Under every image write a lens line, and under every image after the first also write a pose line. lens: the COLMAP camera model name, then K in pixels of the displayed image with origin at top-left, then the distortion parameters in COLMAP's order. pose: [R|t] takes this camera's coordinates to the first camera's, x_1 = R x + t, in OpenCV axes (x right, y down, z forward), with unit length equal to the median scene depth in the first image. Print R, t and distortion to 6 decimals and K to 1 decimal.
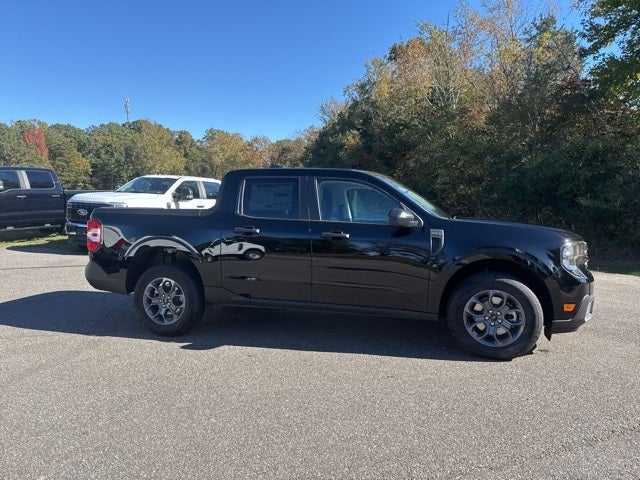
lens RADIAL K [[448.0, 0, 323.3], [0, 448.0, 240.0], [0, 0, 1]] dist [0.049943, -0.069261]
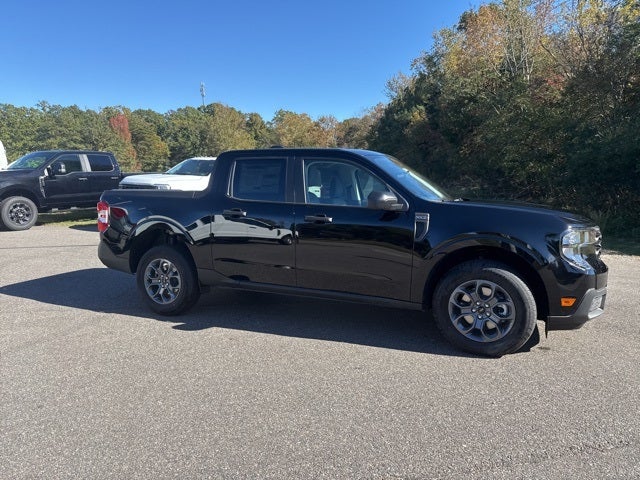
lens RADIAL K [[448.0, 0, 323.0], [0, 448.0, 241.1], [0, 0, 1]] dist [0.049943, -0.069261]
pose [[0.988172, 0.013356, -0.152768, 0.043135], [-0.006195, 0.998864, 0.047250, -0.001857], [0.153226, -0.045744, 0.987132, 0.012365]]
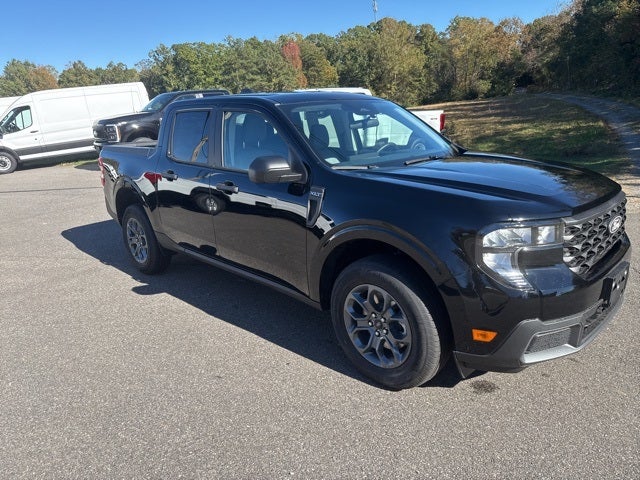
lens RADIAL K [[448.0, 0, 314.7], [0, 448.0, 245.3], [0, 0, 1]] dist [0.049943, -0.069261]
pose [[0.855307, 0.102693, -0.507842, 0.135723], [0.013065, 0.975575, 0.219279, -0.019524], [0.517956, -0.194186, 0.833074, 0.091579]]
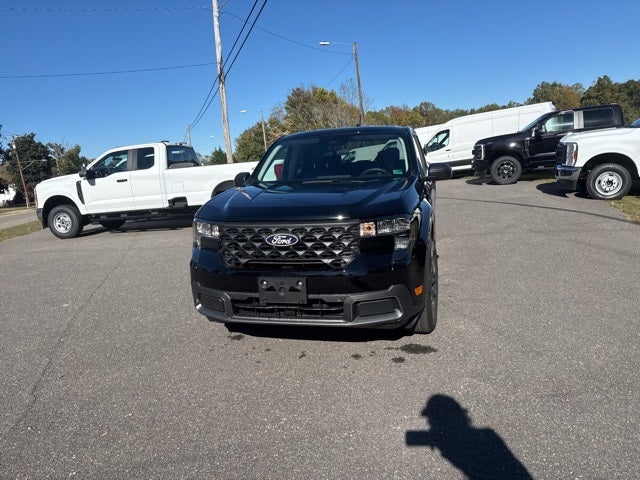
lens RADIAL K [[448.0, 0, 325.5], [0, 448.0, 241.8], [0, 0, 1]] dist [0.049943, -0.069261]
pose [[0.010474, 0.180044, -0.983603, 0.304917], [-0.013859, 0.983588, 0.179894, -0.023225], [0.999849, 0.011748, 0.012797, 0.267448]]
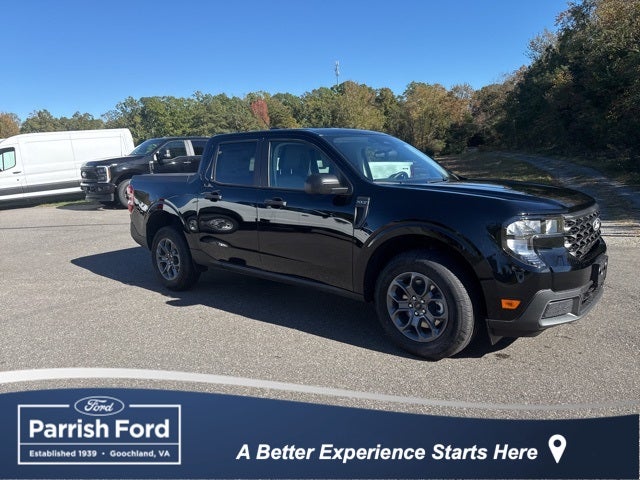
lens RADIAL K [[448.0, 0, 320.2], [0, 448.0, 238.7], [0, 0, 1]] dist [0.049943, -0.069261]
pose [[0.898827, 0.042753, -0.436214, 0.123381], [-0.001449, 0.995516, 0.094582, -0.005563], [0.438302, -0.084381, 0.894858, 0.045056]]
